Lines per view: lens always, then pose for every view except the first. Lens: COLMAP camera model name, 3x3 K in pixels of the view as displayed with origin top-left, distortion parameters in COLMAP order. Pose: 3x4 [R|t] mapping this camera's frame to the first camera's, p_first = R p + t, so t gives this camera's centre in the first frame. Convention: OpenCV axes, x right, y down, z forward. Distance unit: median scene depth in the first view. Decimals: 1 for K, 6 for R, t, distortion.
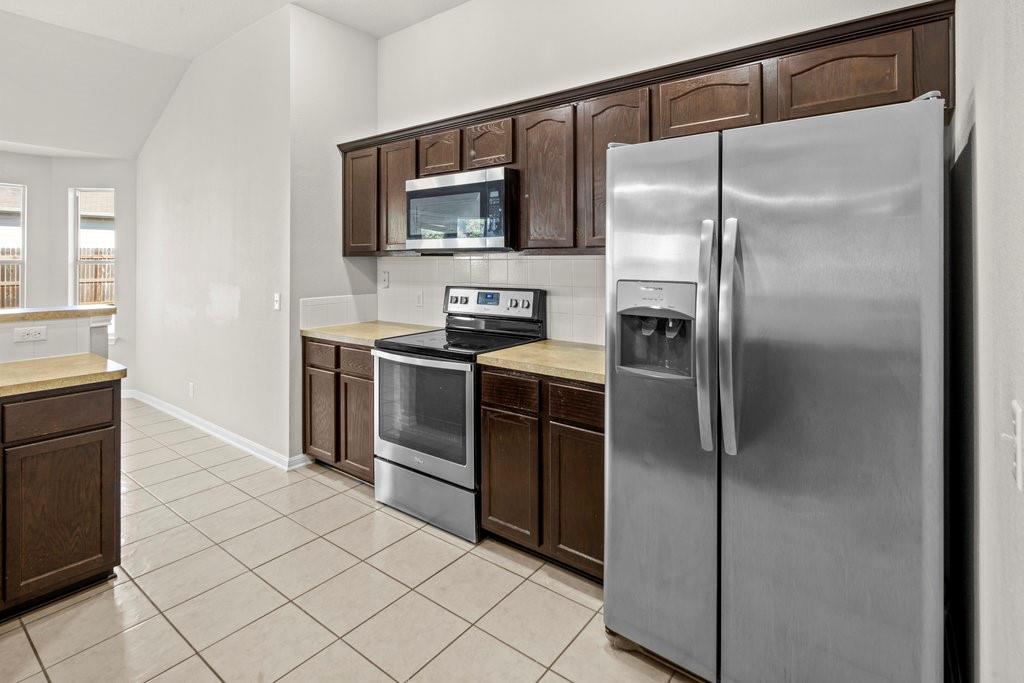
lens RADIAL K [[500.1, 0, 523.2], [0, 500.1, 258.7], [0, 0, 1]] dist [0.006801, -0.004726]
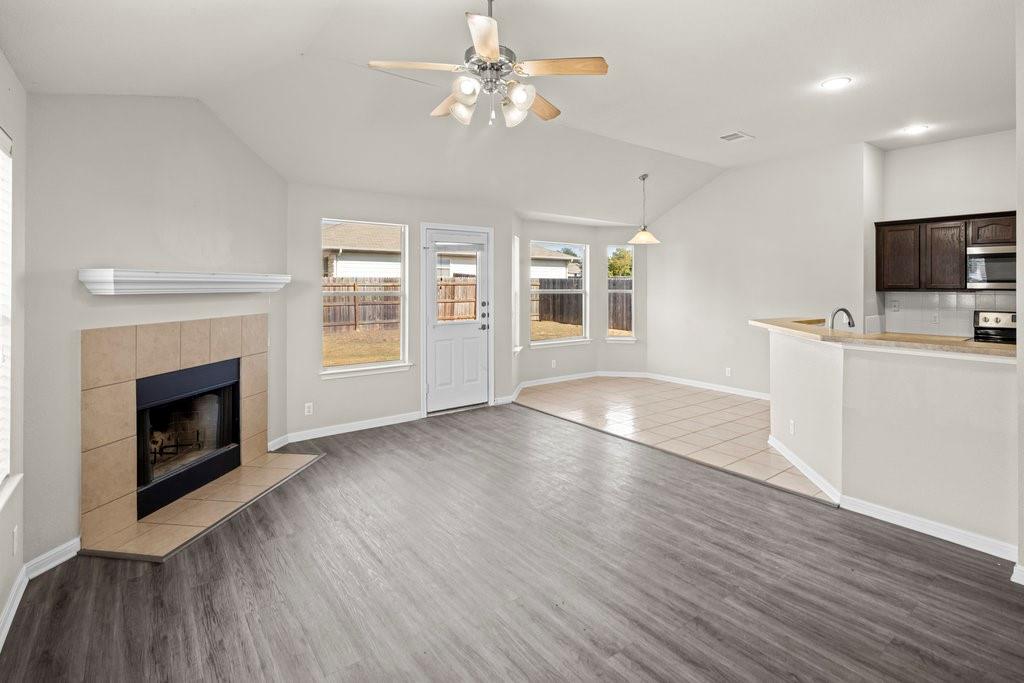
lens RADIAL K [[500.1, 0, 522.9], [0, 500.1, 279.4], [0, 0, 1]] dist [0.006801, -0.004726]
pose [[0.964121, 0.001702, -0.265456, -1.143335], [-0.003607, 0.999971, -0.006690, -0.030830], [0.265437, 0.007407, 0.964100, -0.950899]]
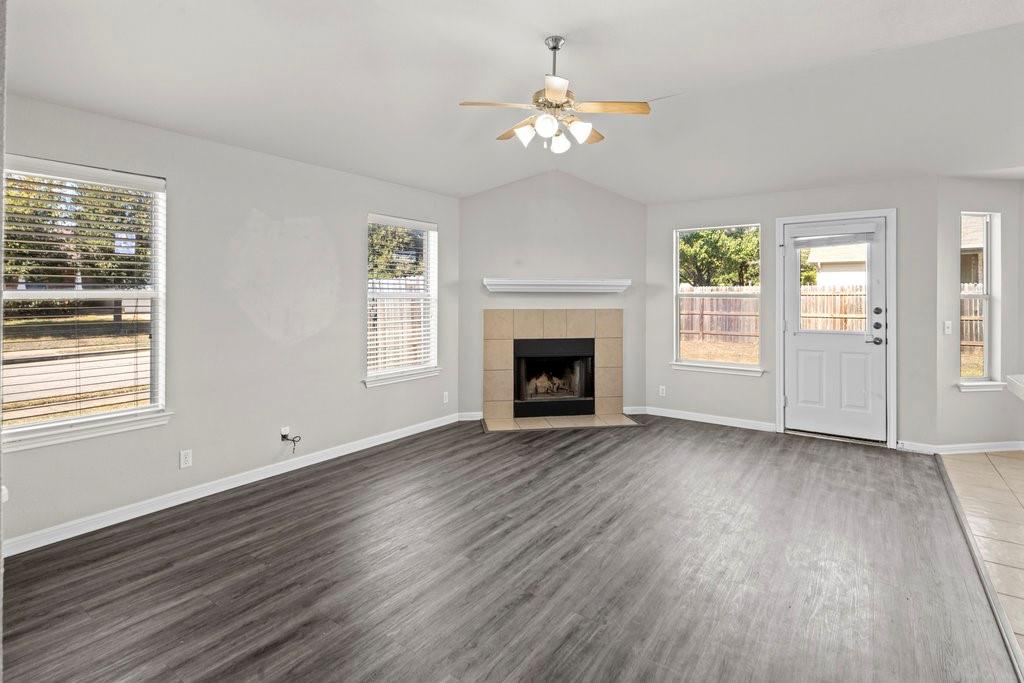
lens RADIAL K [[500.1, 0, 515.2], [0, 500.1, 295.7], [0, 0, 1]] dist [0.006801, -0.004726]
pose [[0.022393, 0.002799, -0.999745, -0.389217], [0.000345, 0.999996, 0.002808, 0.000342], [0.999749, -0.000408, 0.022392, -0.264865]]
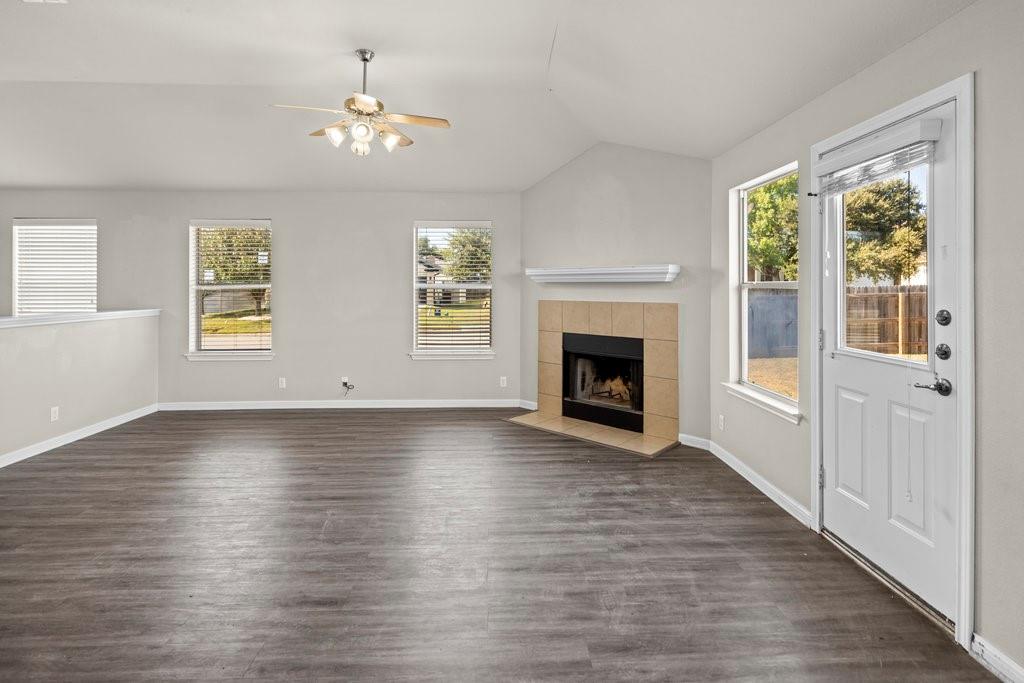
lens RADIAL K [[500.1, 0, 520.1], [0, 500.1, 285.1], [0, 0, 1]] dist [0.006801, -0.004726]
pose [[-0.778825, -0.001182, -0.627241, -0.981851], [0.002441, 0.999985, -0.004915, 0.008640], [0.627237, -0.005359, -0.778810, 0.934289]]
